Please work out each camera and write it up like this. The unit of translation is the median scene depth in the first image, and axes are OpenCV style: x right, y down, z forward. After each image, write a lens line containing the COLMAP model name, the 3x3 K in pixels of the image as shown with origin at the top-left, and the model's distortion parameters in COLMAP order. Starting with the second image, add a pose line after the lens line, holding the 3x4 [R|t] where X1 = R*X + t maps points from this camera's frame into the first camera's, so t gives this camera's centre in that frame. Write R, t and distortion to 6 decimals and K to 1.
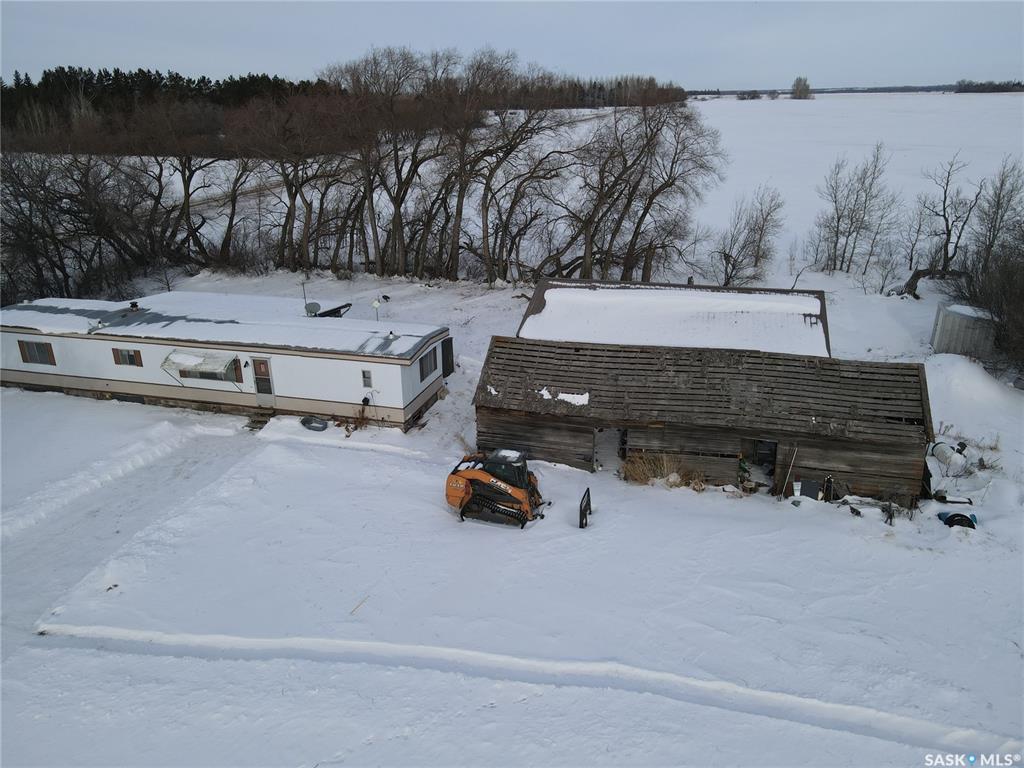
lens RADIAL K [[744.2, 0, 512.0], [0, 744.2, 384.0], [0, 0, 1]] dist [0.020904, 0.005361]
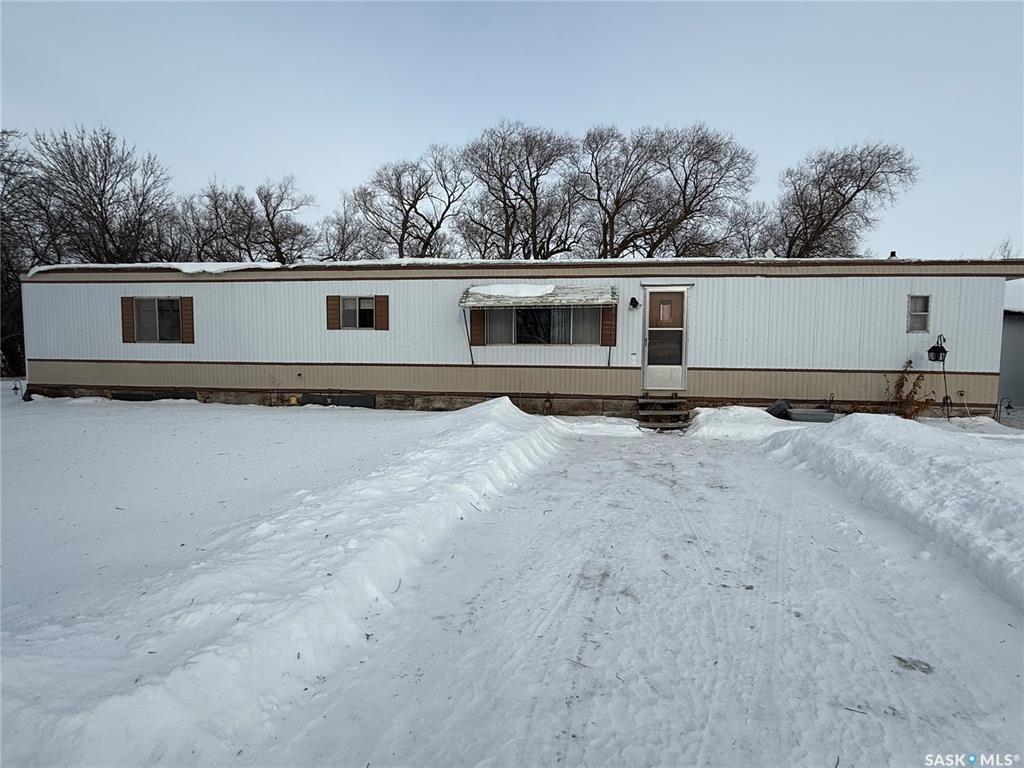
lens RADIAL K [[560.1, 0, 512.0], [0, 560.1, 384.0], [0, 0, 1]] dist [-0.005086, -0.003168]
pose [[0.989906, 0.015598, 0.140864, -0.535405], [0.026878, 0.955225, -0.294656, 0.144701], [-0.139153, 0.295468, 0.945164, 0.742227]]
